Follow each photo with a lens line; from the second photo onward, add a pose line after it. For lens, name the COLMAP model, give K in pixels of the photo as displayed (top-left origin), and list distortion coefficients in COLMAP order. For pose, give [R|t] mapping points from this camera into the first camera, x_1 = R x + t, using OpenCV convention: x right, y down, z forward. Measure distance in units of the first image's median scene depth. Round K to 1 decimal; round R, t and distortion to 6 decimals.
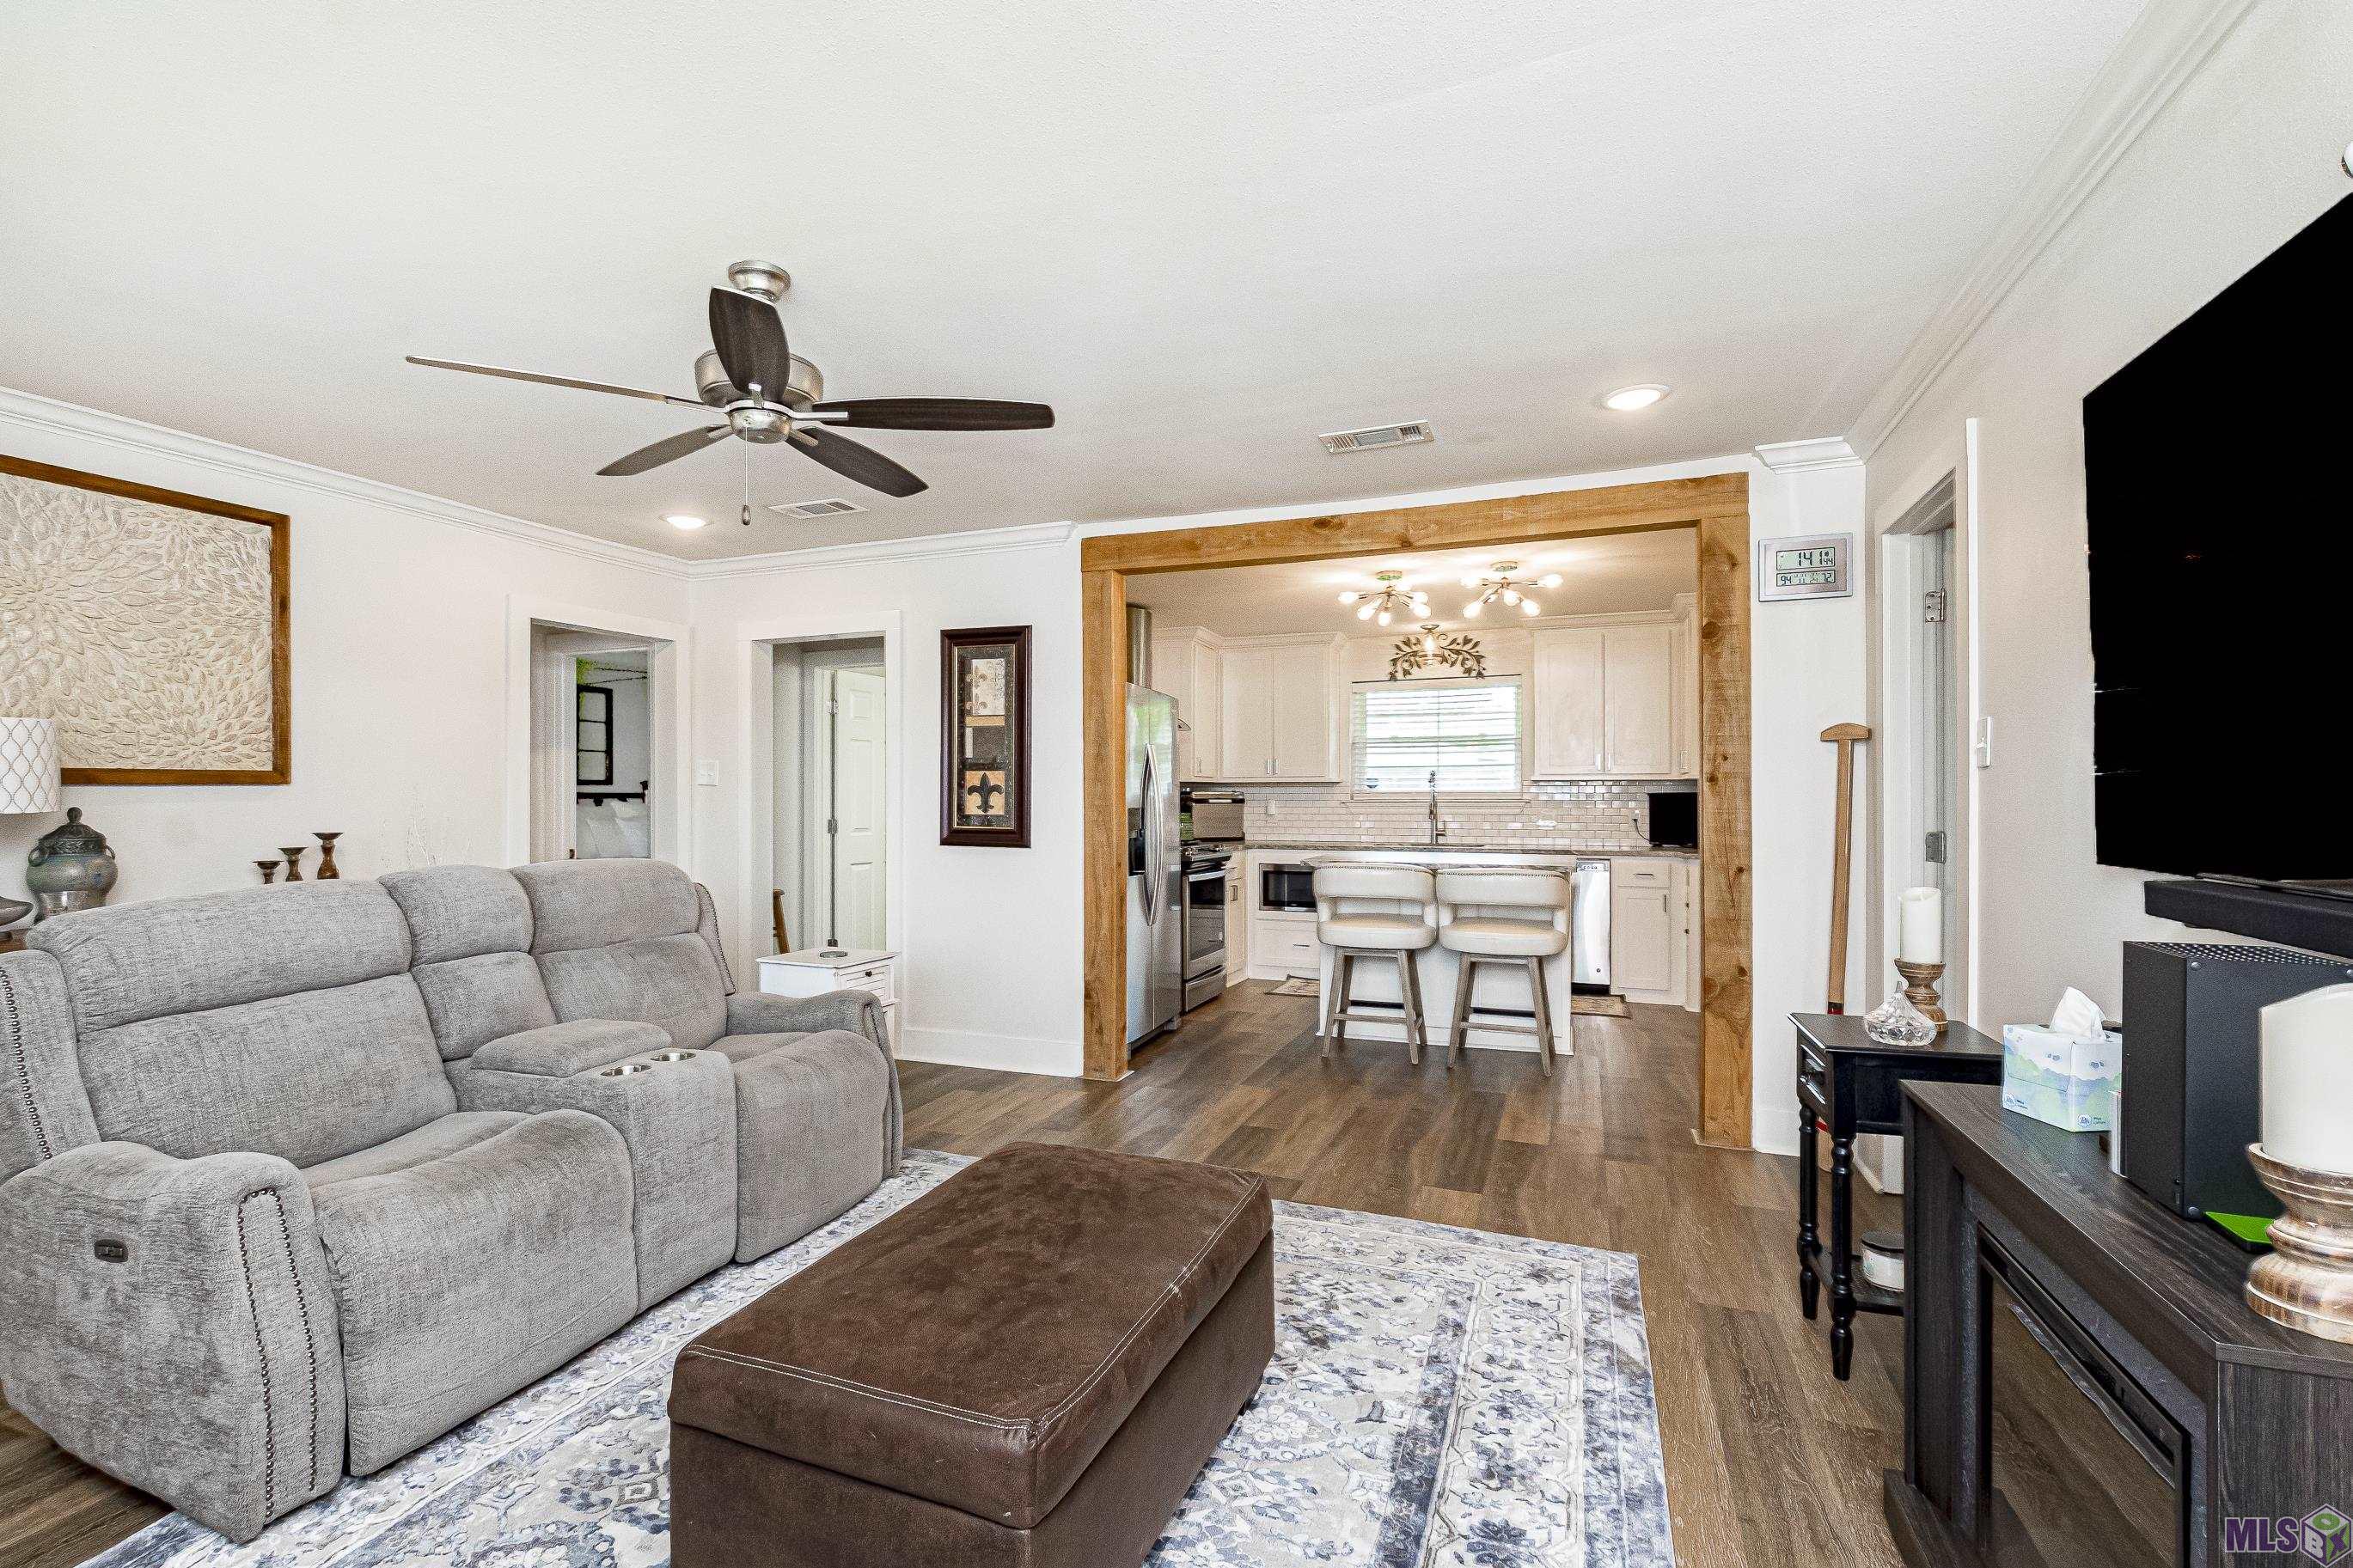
lens RADIAL K [[1086.2, 0, 1177.9], [0, 1086.2, 795.2], [0, 0, 1]] dist [0.001131, -0.000479]
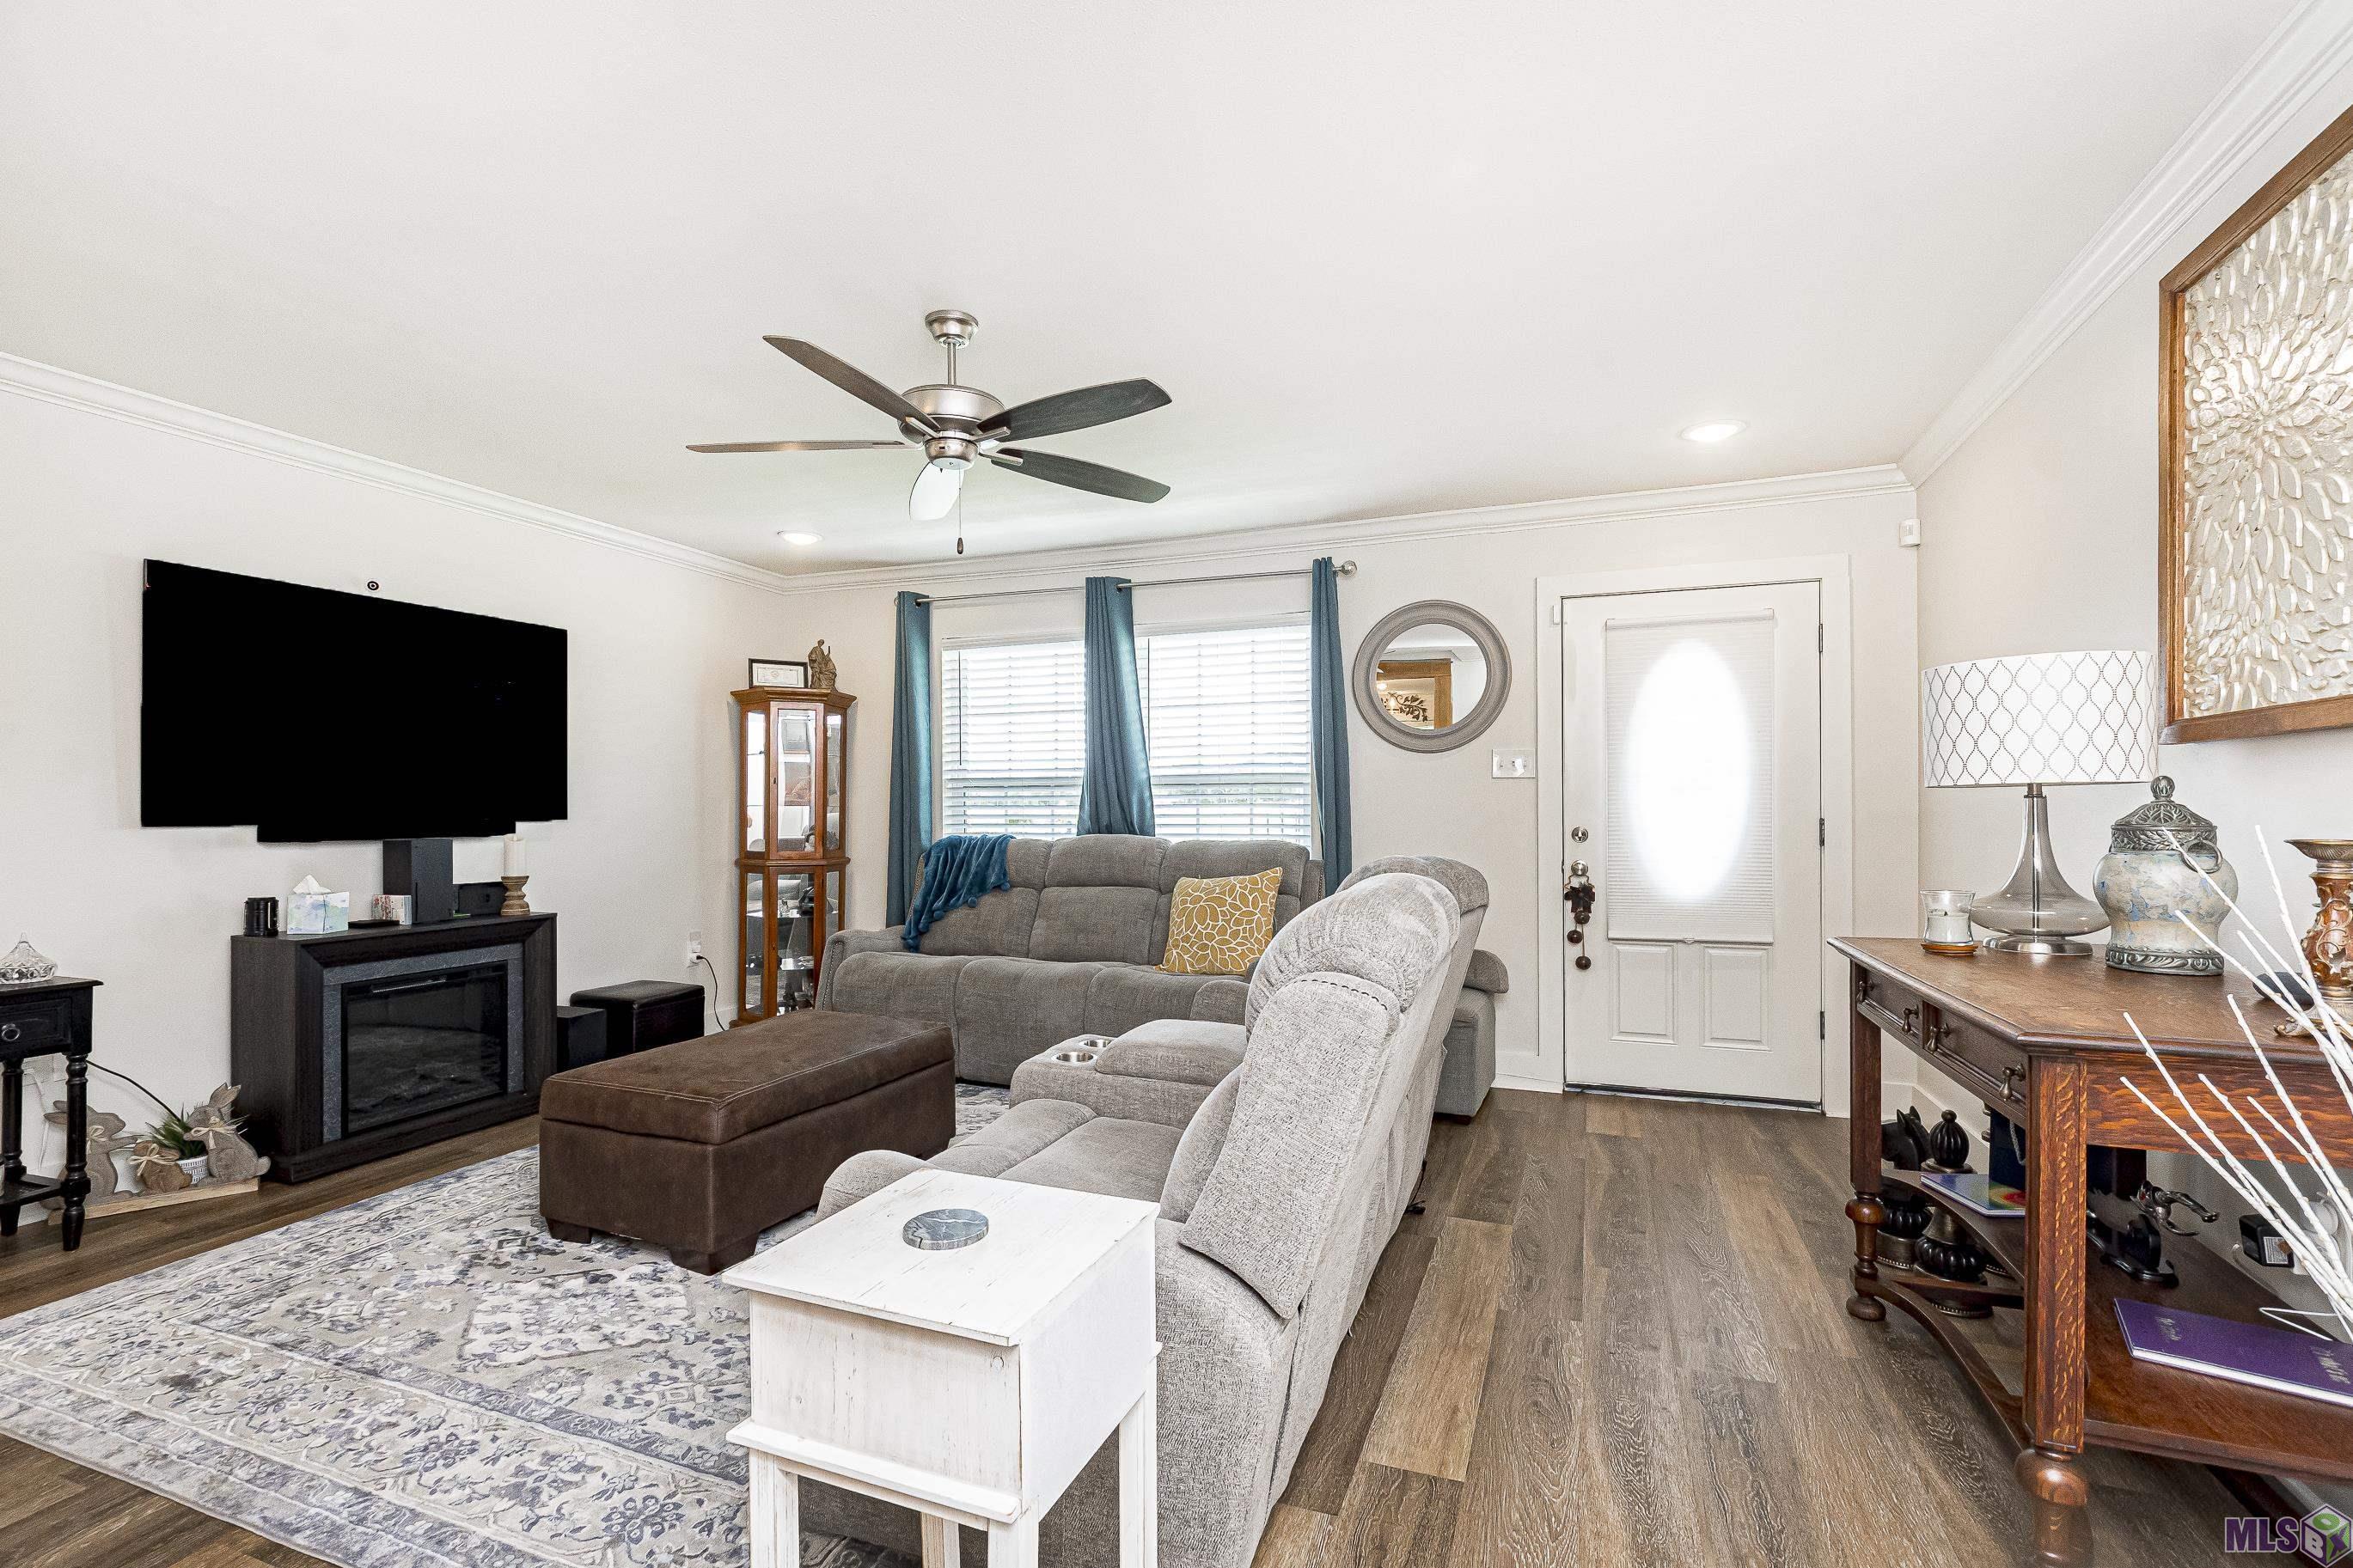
lens RADIAL K [[1086.2, 0, 1170.7], [0, 1086.2, 794.0], [0, 0, 1]] dist [0.001131, -0.000479]
pose [[-0.999876, 0.007283, -0.013956, -0.379347], [0.007380, 0.999949, -0.006892, 0.017904], [0.013905, -0.006994, -0.999879, 1.352497]]
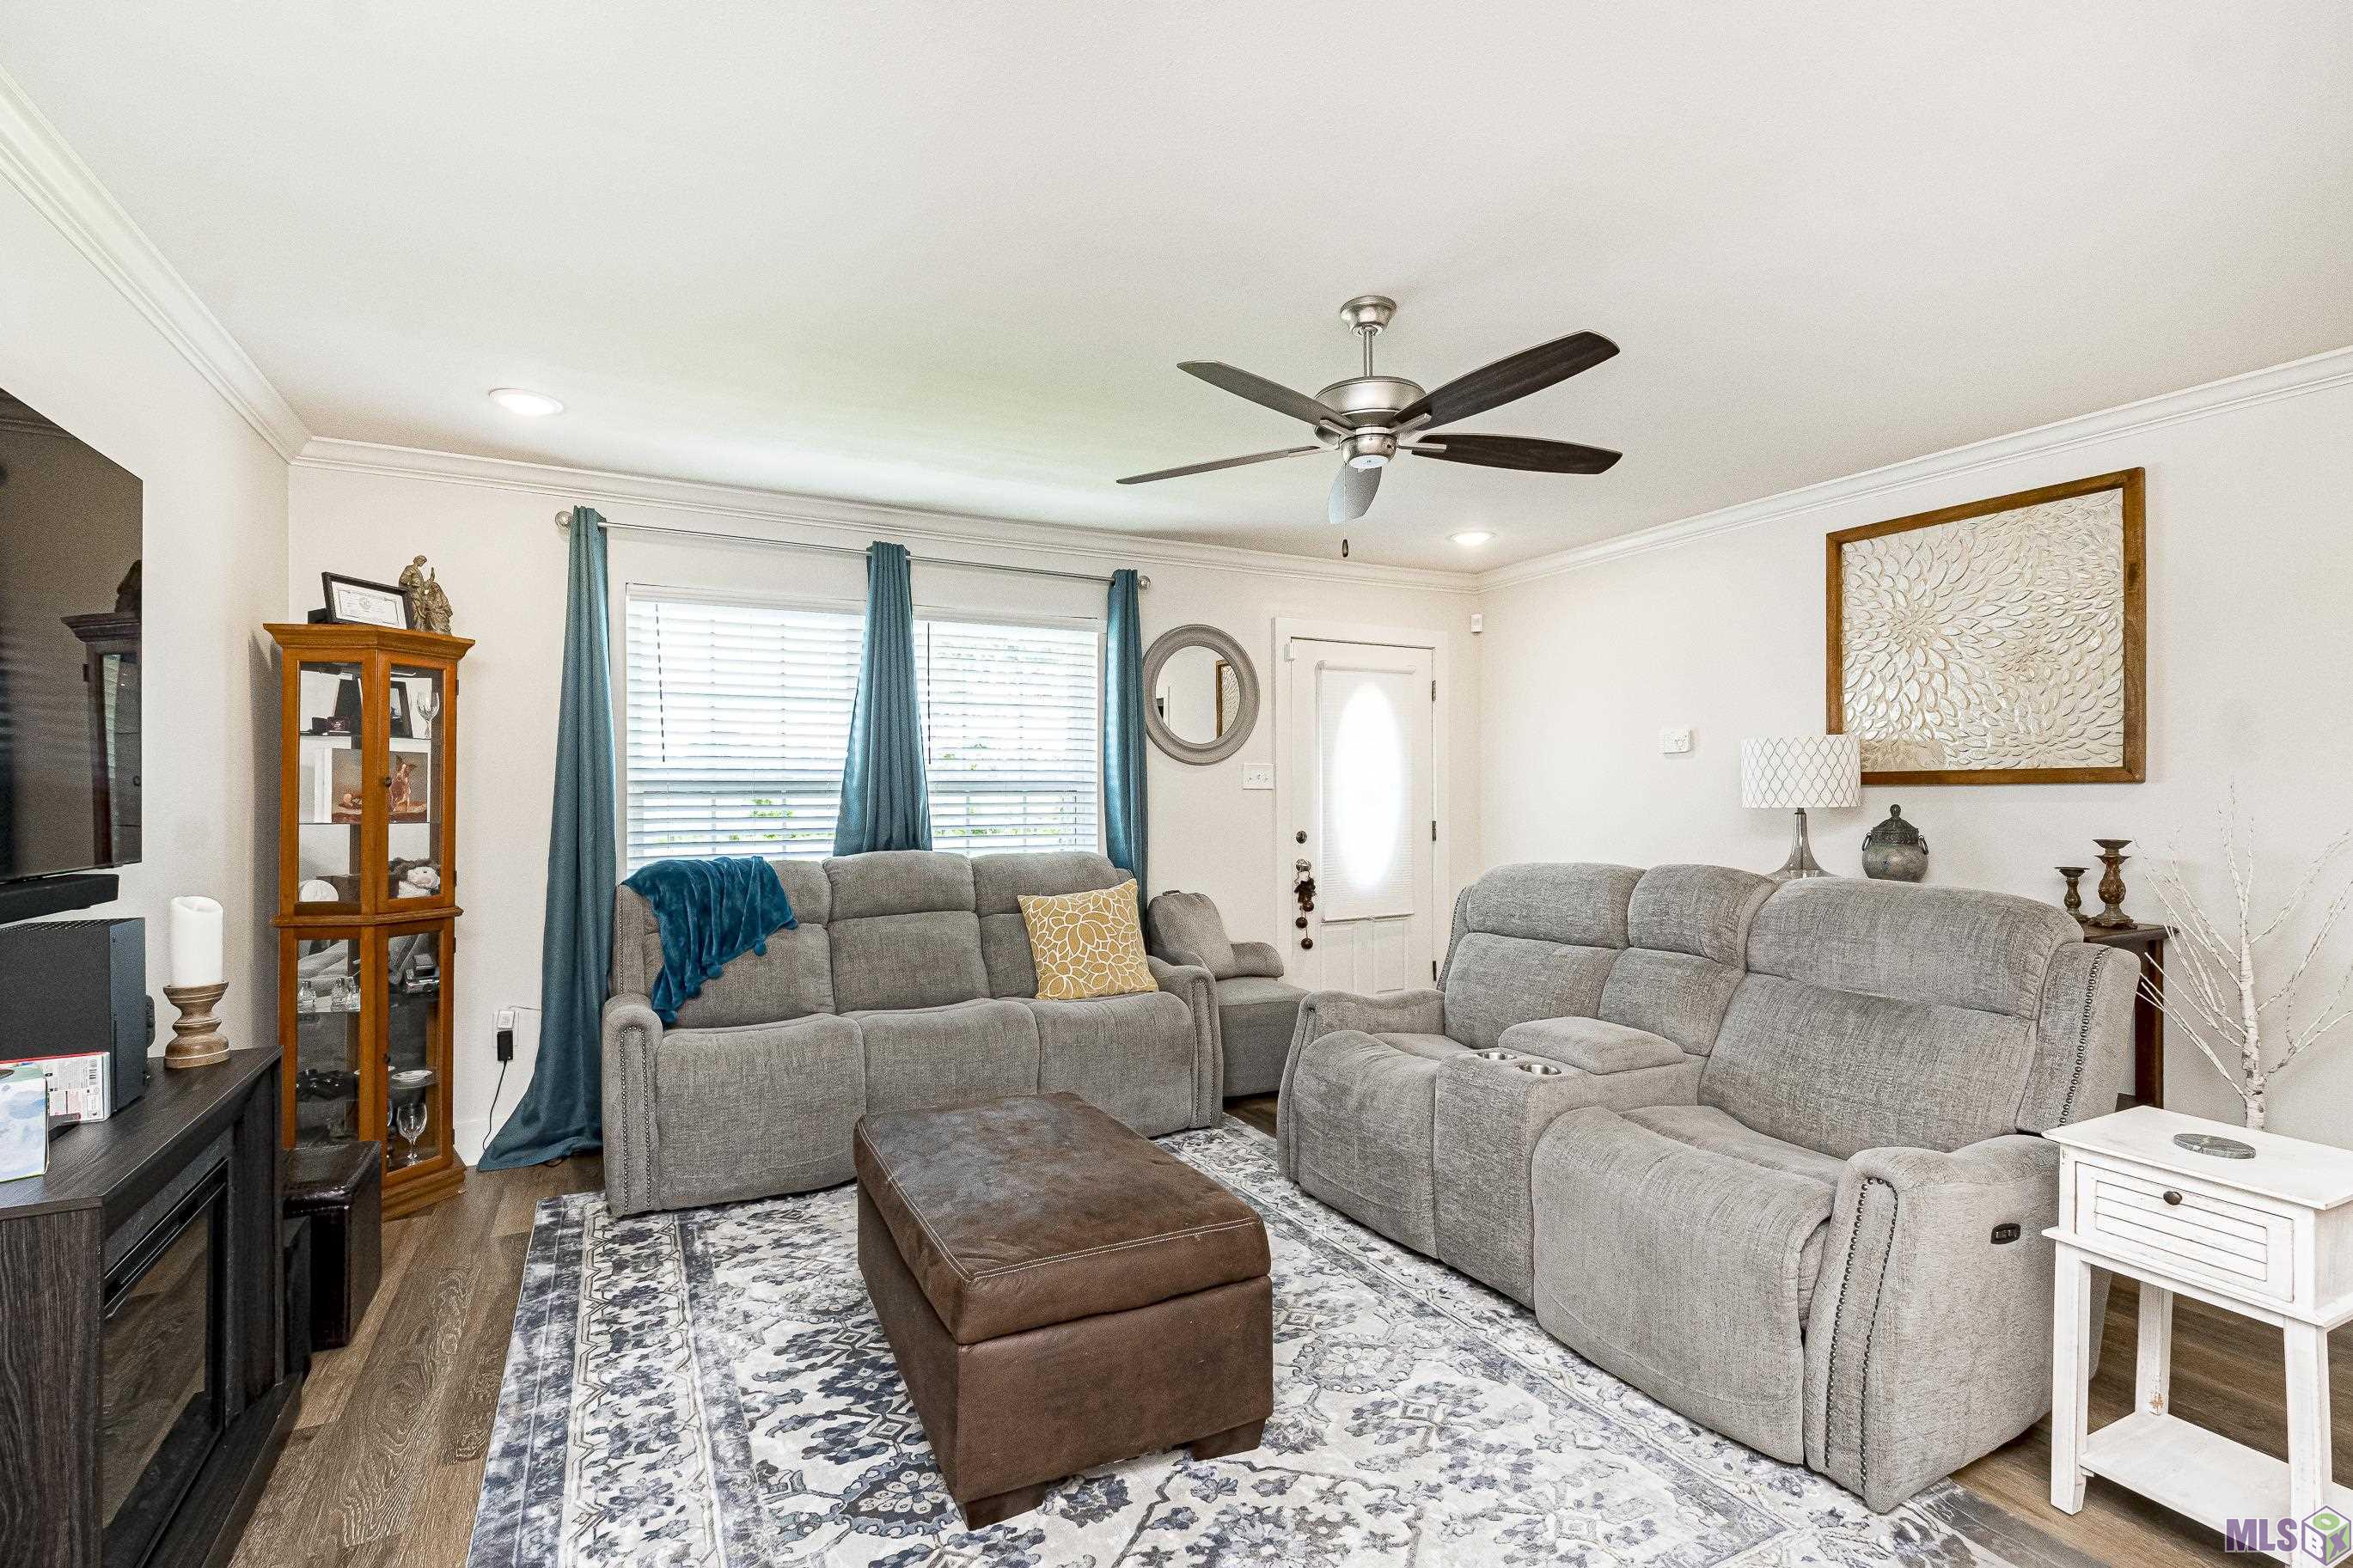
lens RADIAL K [[1086.2, 0, 1172.4], [0, 1086.2, 797.5], [0, 0, 1]] dist [0.001131, -0.000479]
pose [[-0.643725, 0.007407, -0.765221, 0.326876], [0.000975, 0.999960, 0.008858, -0.006551], [0.765256, 0.004956, -0.643707, 0.972650]]
